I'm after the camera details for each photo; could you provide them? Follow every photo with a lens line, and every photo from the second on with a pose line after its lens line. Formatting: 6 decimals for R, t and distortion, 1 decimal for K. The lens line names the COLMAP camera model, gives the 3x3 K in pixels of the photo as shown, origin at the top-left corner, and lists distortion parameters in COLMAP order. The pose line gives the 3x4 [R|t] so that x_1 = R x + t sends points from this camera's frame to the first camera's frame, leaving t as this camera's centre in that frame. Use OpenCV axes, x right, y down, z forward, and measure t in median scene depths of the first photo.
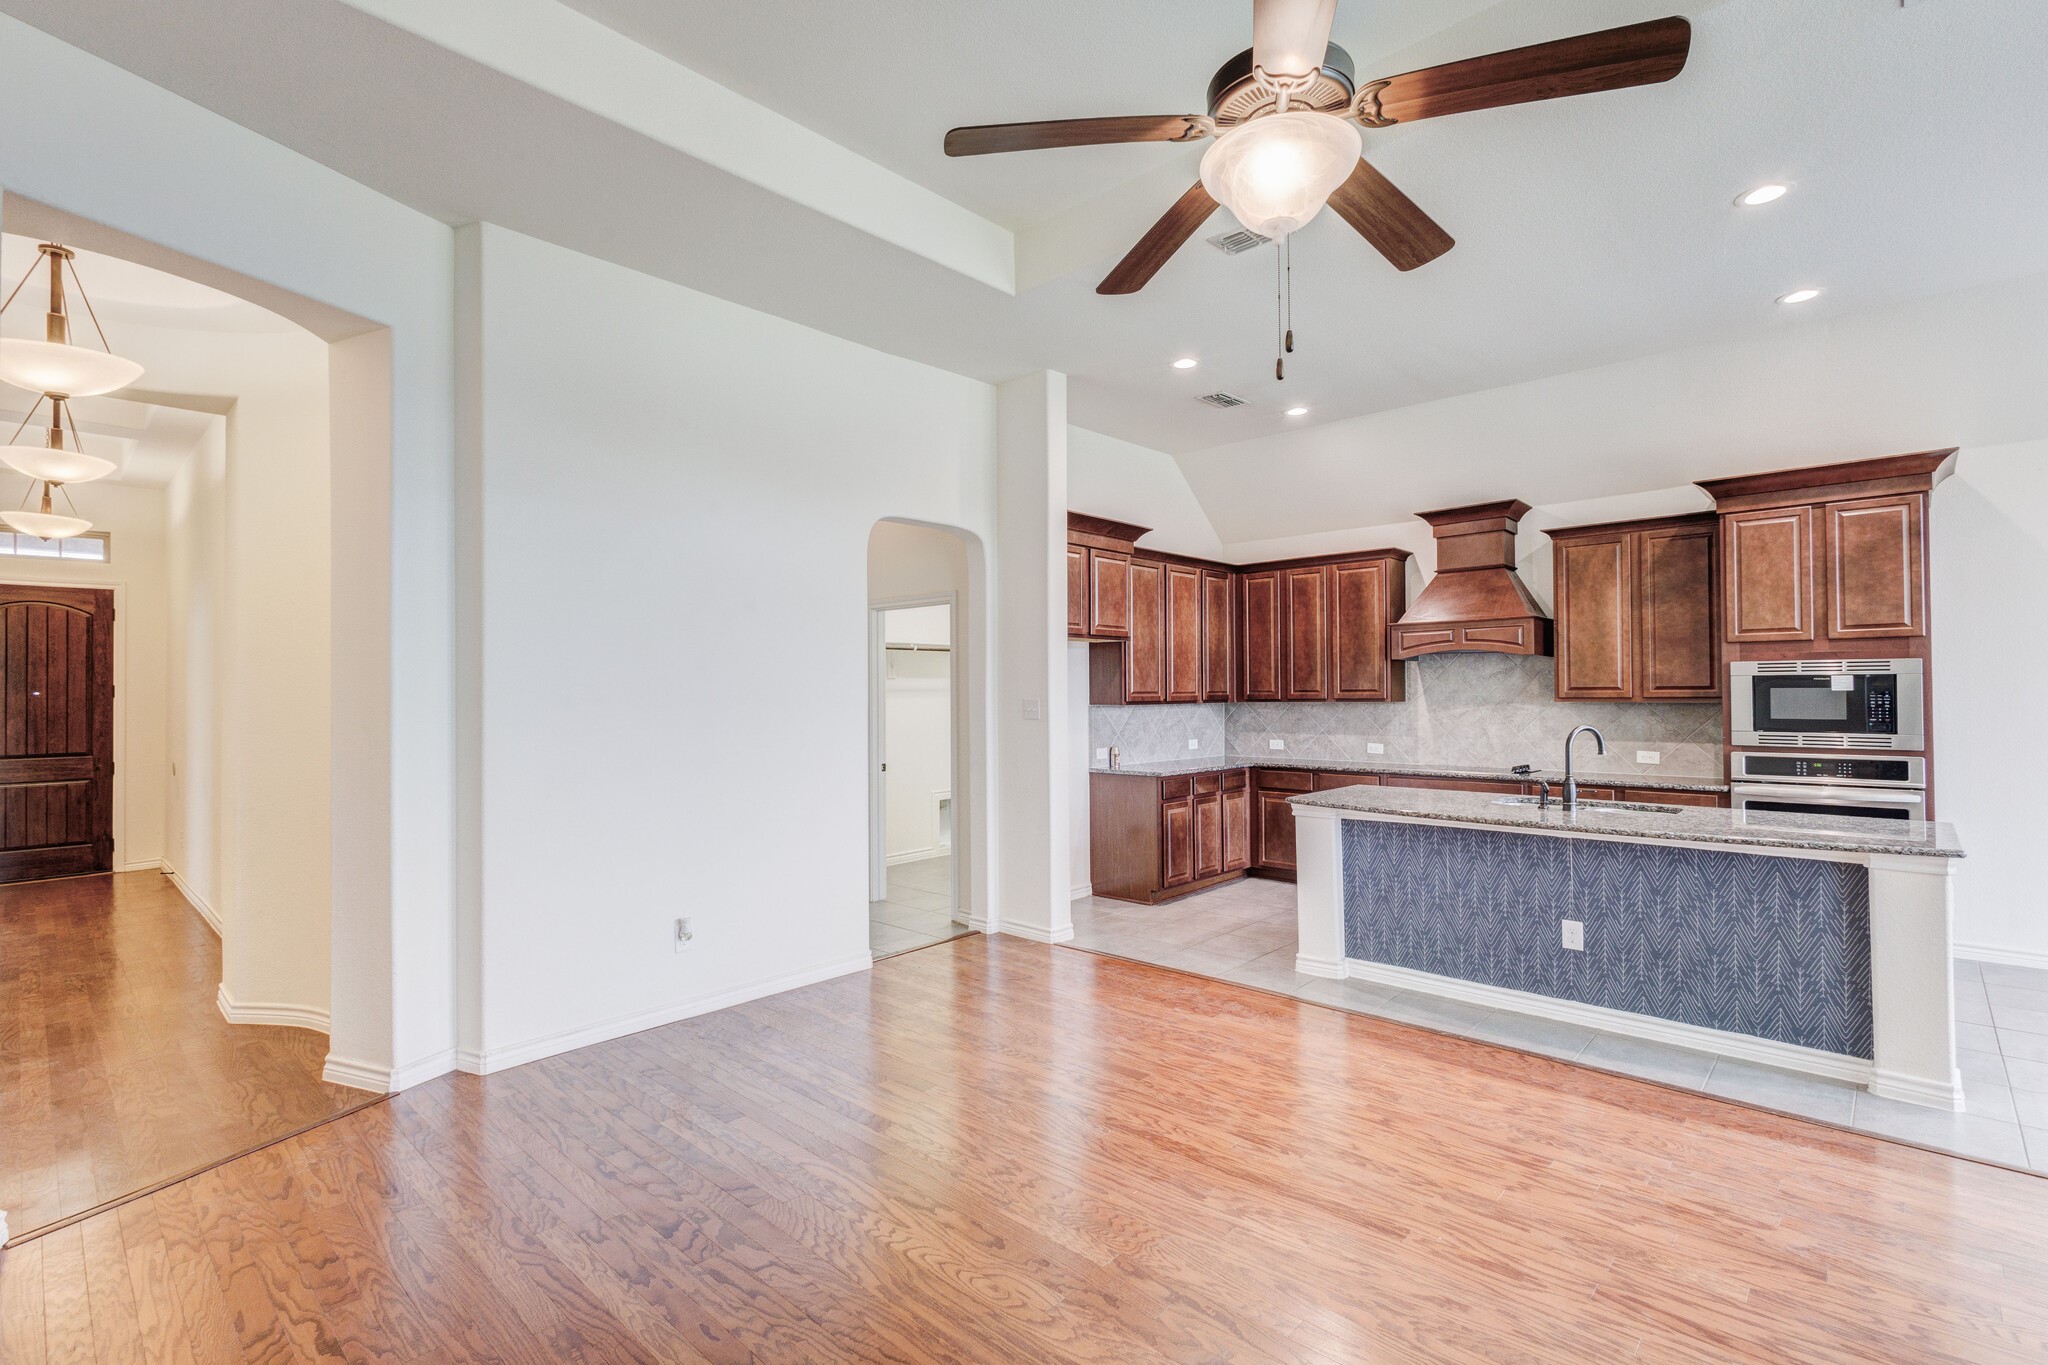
lens RADIAL K [[879.3, 0, 1024.0], [0, 879.3, 682.5], [0, 0, 1]] dist [-0.001667, 0.000510]
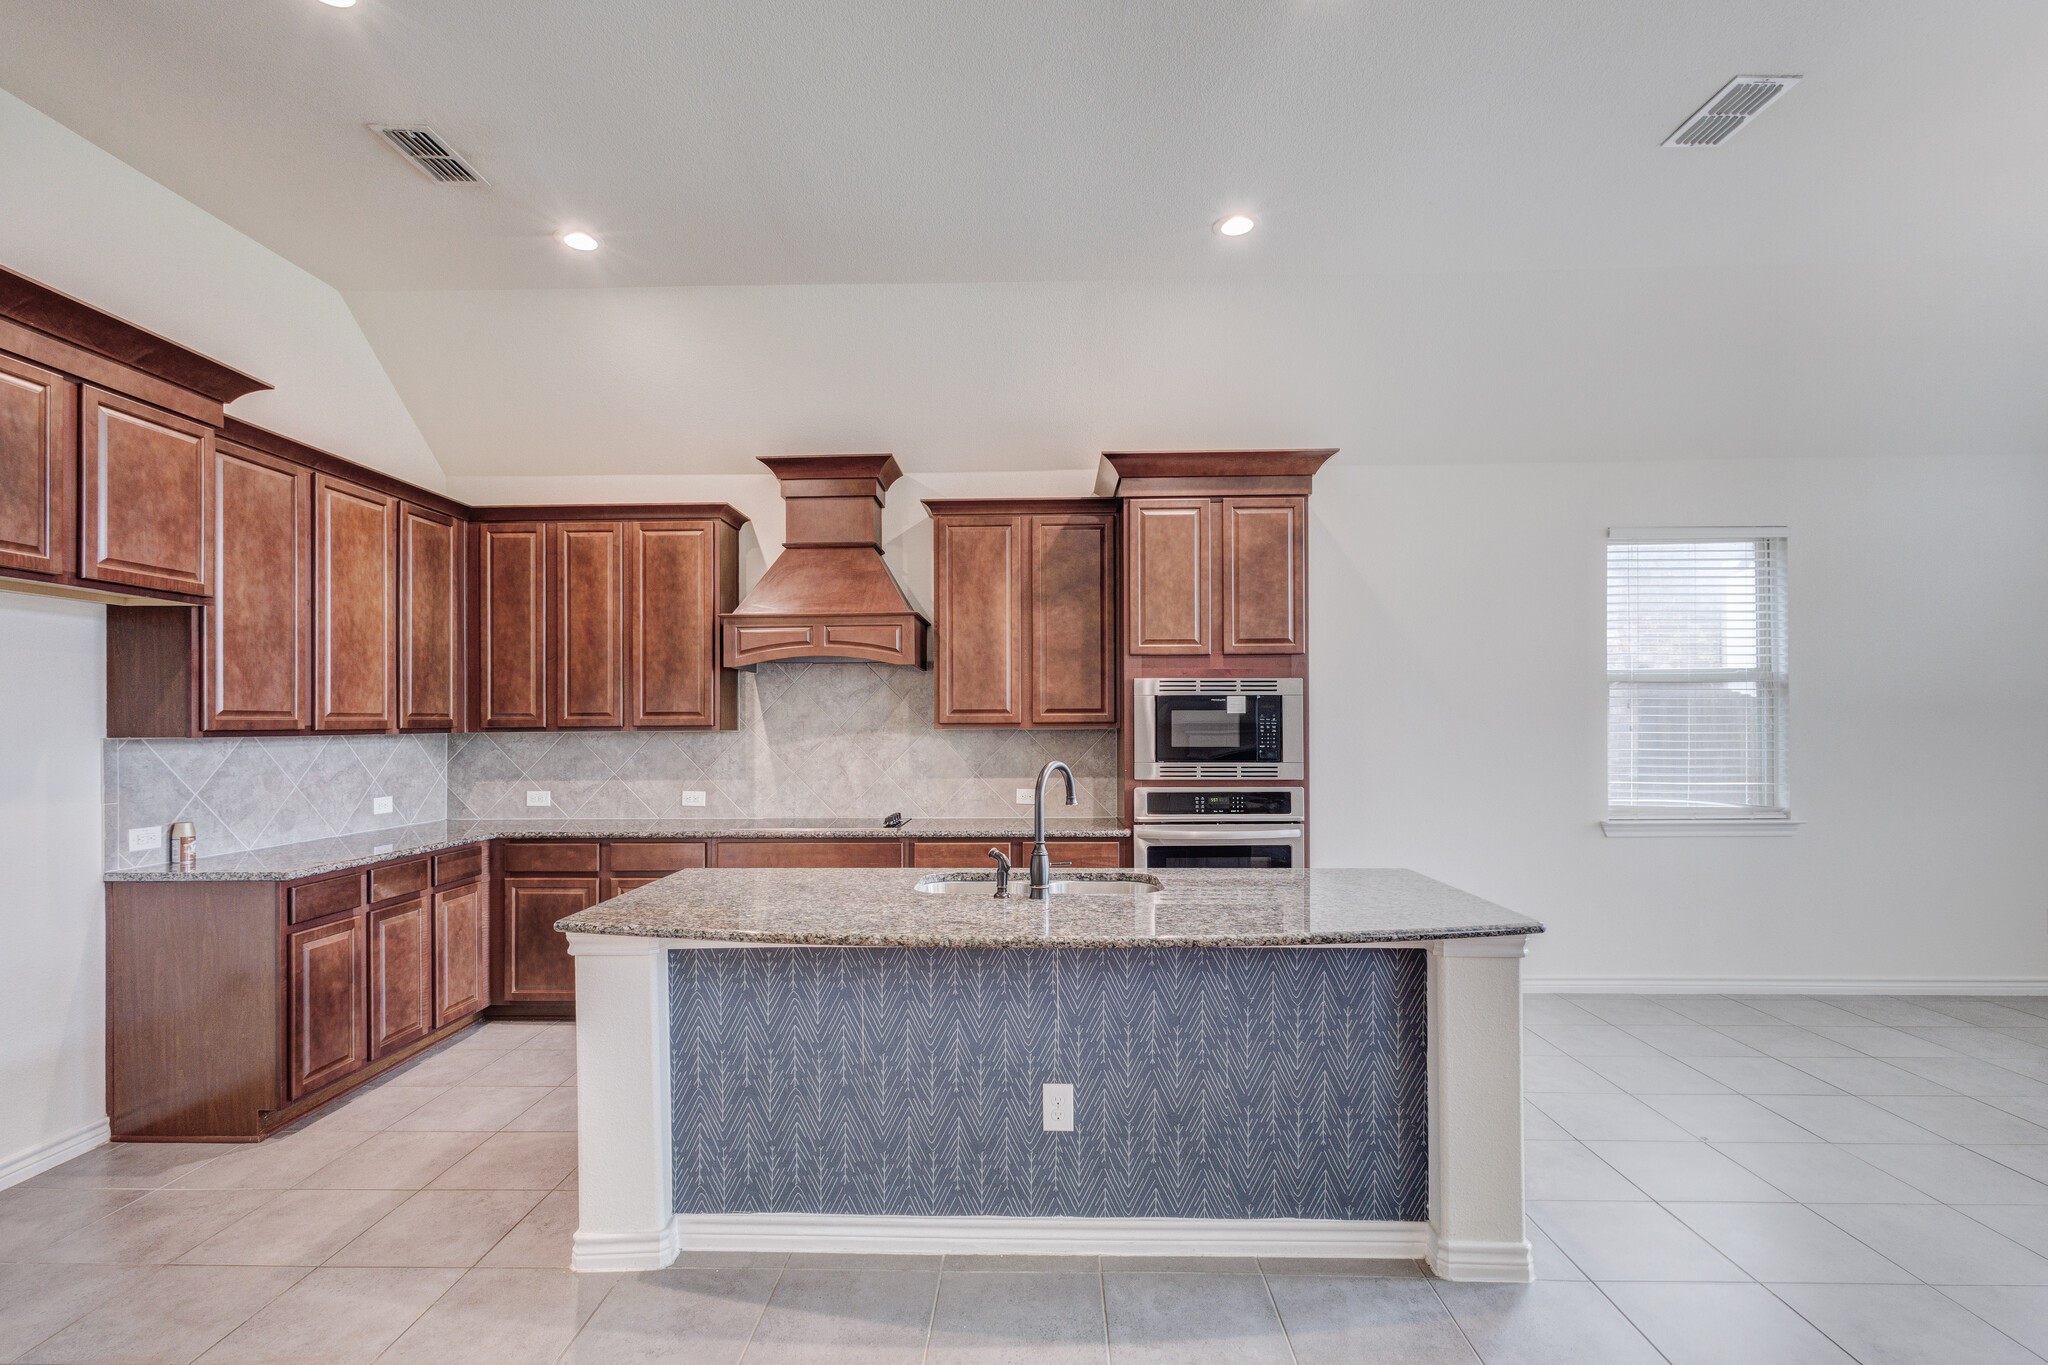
lens RADIAL K [[958.8, 0, 1022.2], [0, 958.8, 721.8], [0, 0, 1]] dist [0.010543, -0.000037]
pose [[0.736522, 0.004571, 0.676399, 0.121275], [-0.009315, 0.999951, 0.003387, 0.015052], [-0.676350, -0.008795, 0.736528, 0.411200]]
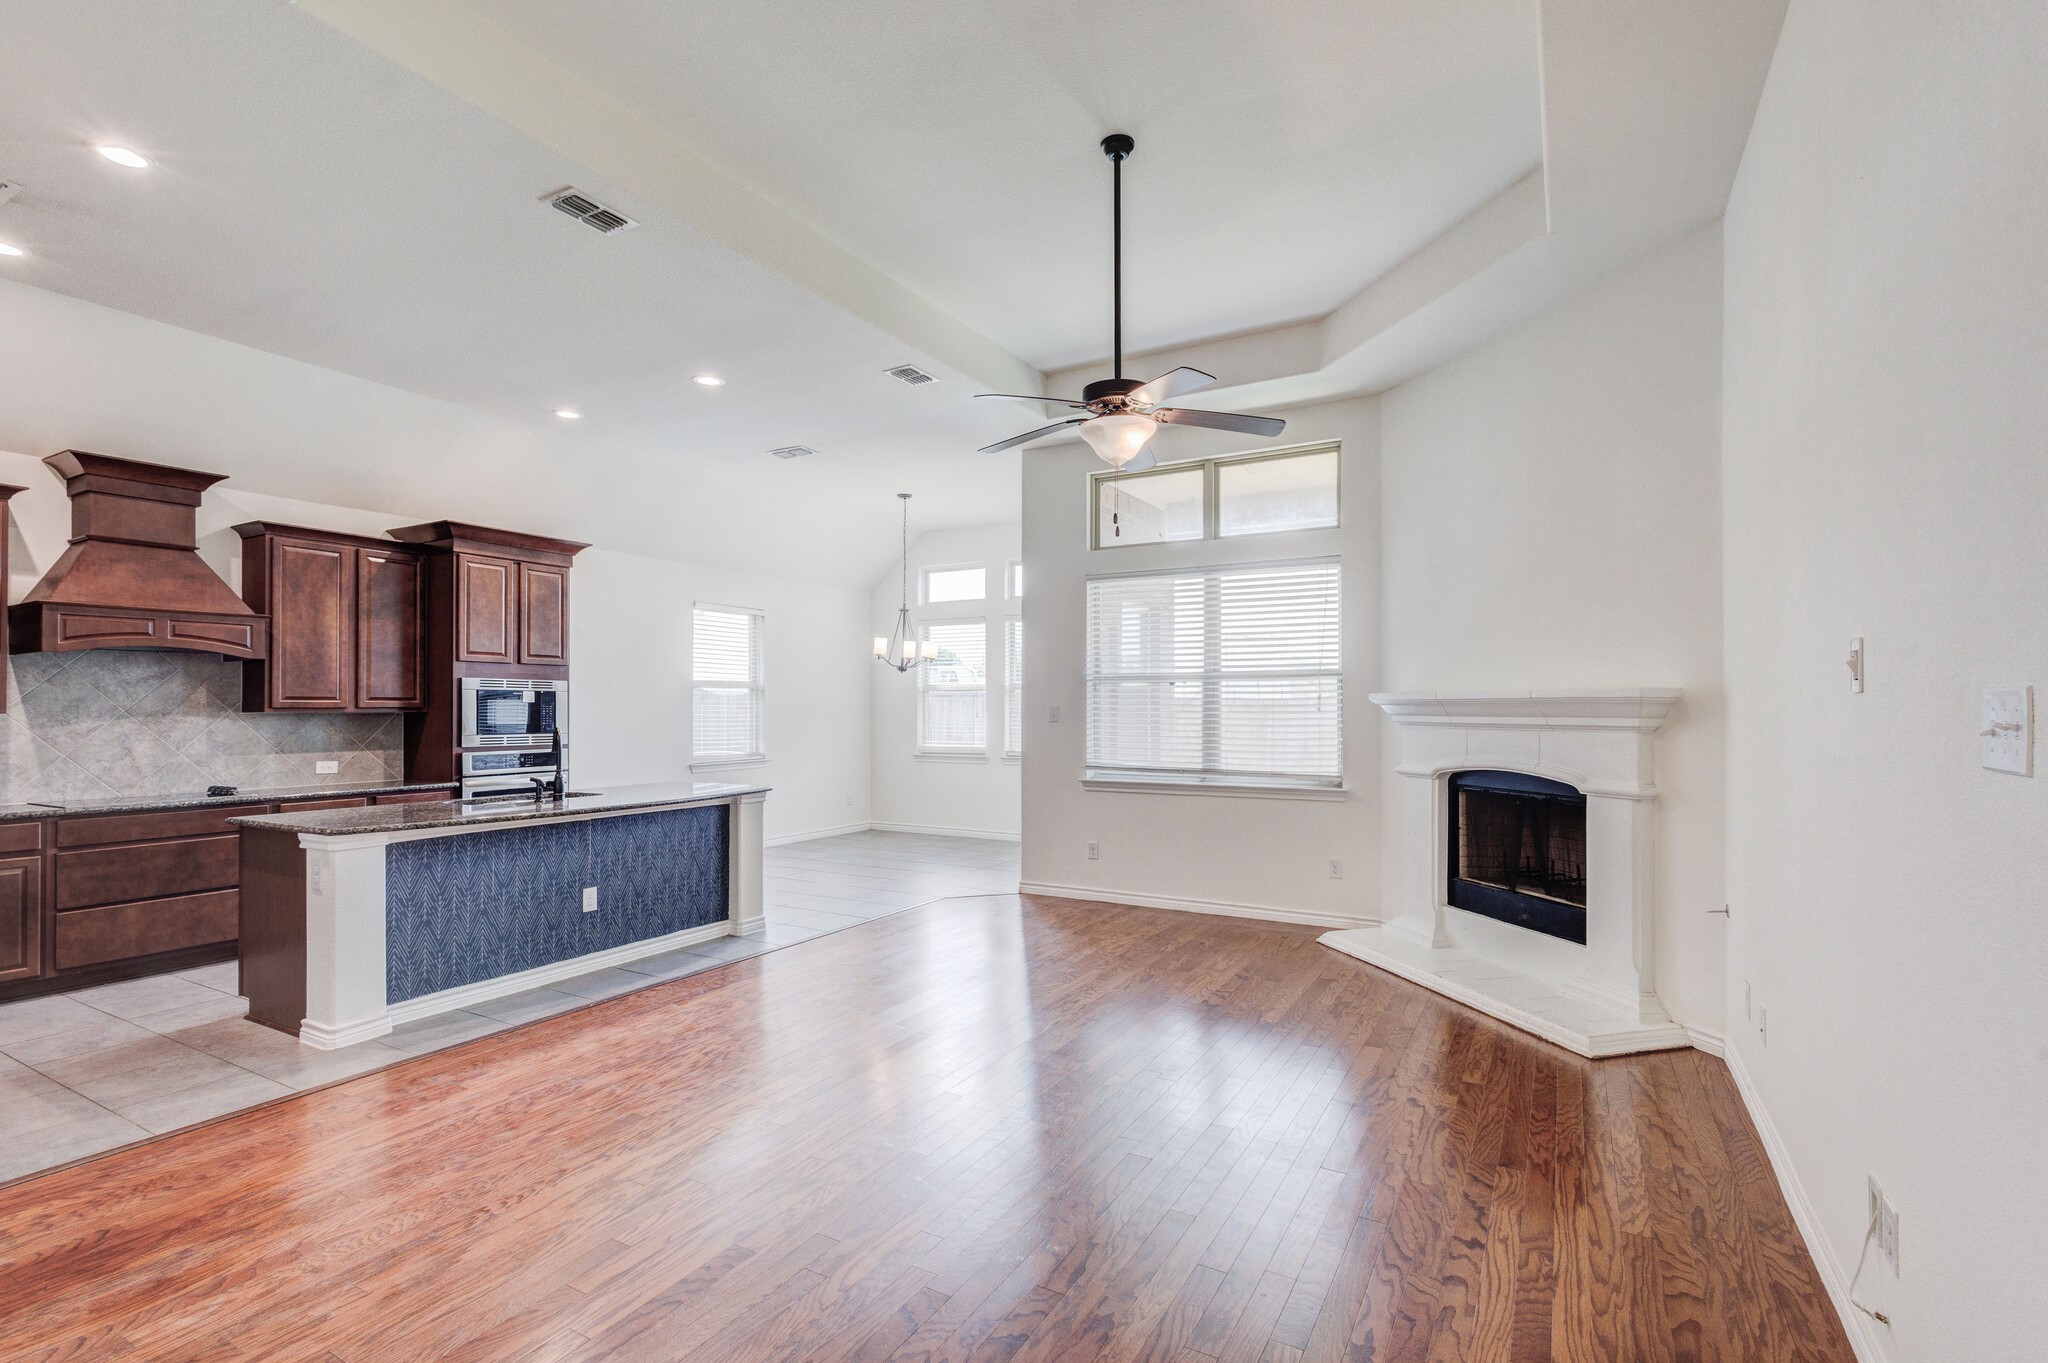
lens RADIAL K [[991.1, 0, 924.5], [0, 991.1, 687.7], [0, 0, 1]] dist [-0.000565, 0.000183]
pose [[-0.152167, 0.029187, 0.987924, -0.621806], [-0.010479, 0.999460, -0.031142, 0.025957], [-0.988299, -0.015091, -0.151779, 0.585290]]
